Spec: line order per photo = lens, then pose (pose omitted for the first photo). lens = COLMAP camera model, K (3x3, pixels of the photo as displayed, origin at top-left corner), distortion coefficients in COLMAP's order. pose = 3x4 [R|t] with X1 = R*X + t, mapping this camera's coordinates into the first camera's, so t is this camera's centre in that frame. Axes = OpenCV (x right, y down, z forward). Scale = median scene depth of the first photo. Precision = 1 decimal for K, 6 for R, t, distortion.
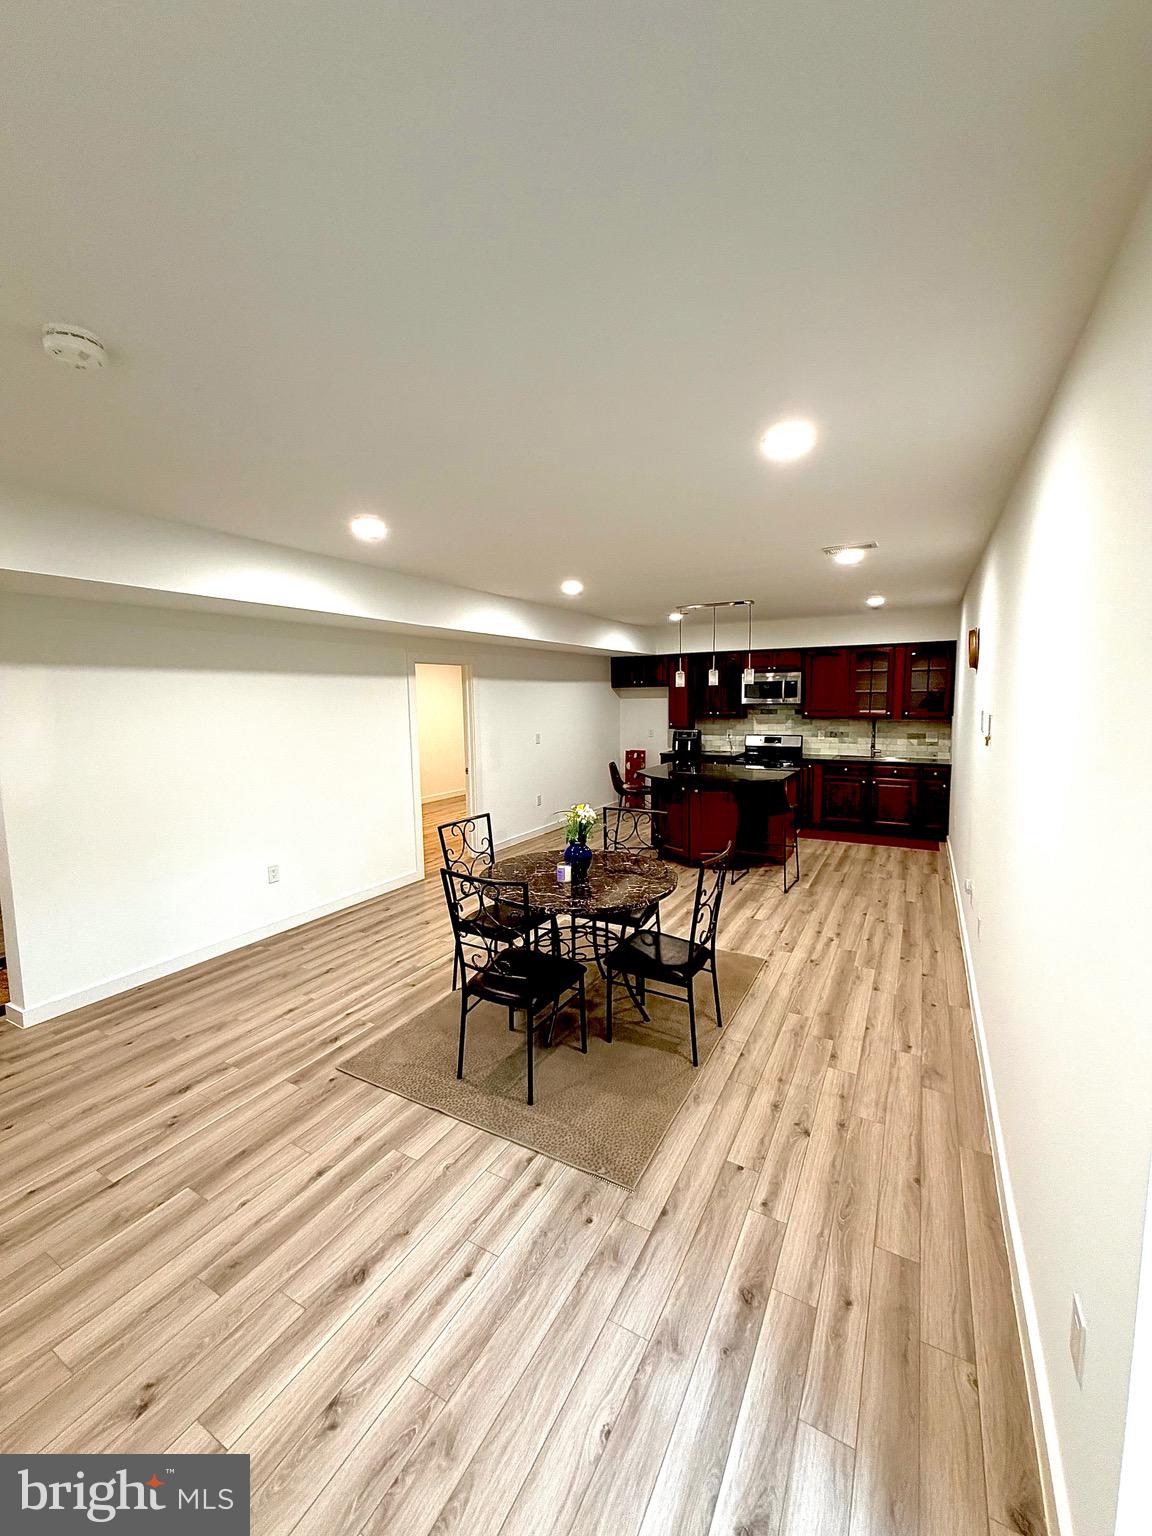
lens RADIAL K [[611.1, 0, 576.0], [0, 611.1, 768.0], [0, 0, 1]] dist [-0.000414, -0.000502]
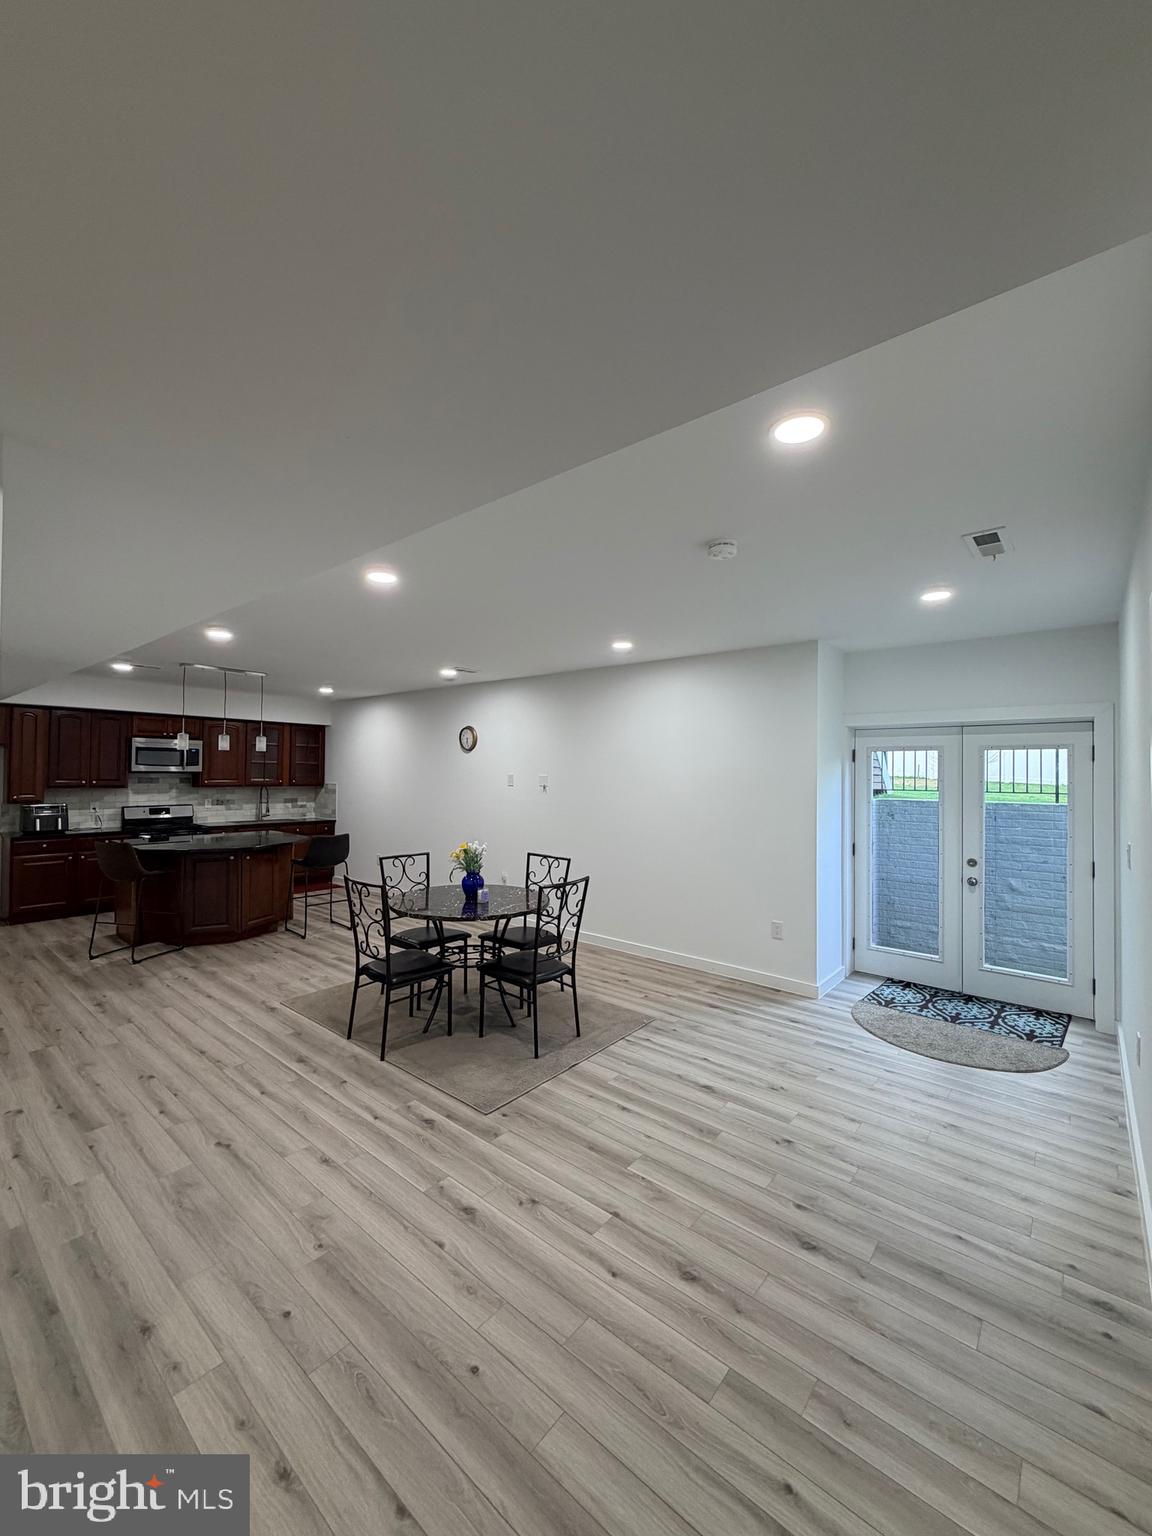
lens RADIAL K [[611.1, 0, 576.0], [0, 611.1, 768.0], [0, 0, 1]] dist [-0.000414, -0.000502]
pose [[0.183279, 0.023230, 0.982787, -1.136585], [0.100627, 0.994026, -0.042261, -0.018450], [-0.977897, 0.106640, 0.179846, 0.504761]]
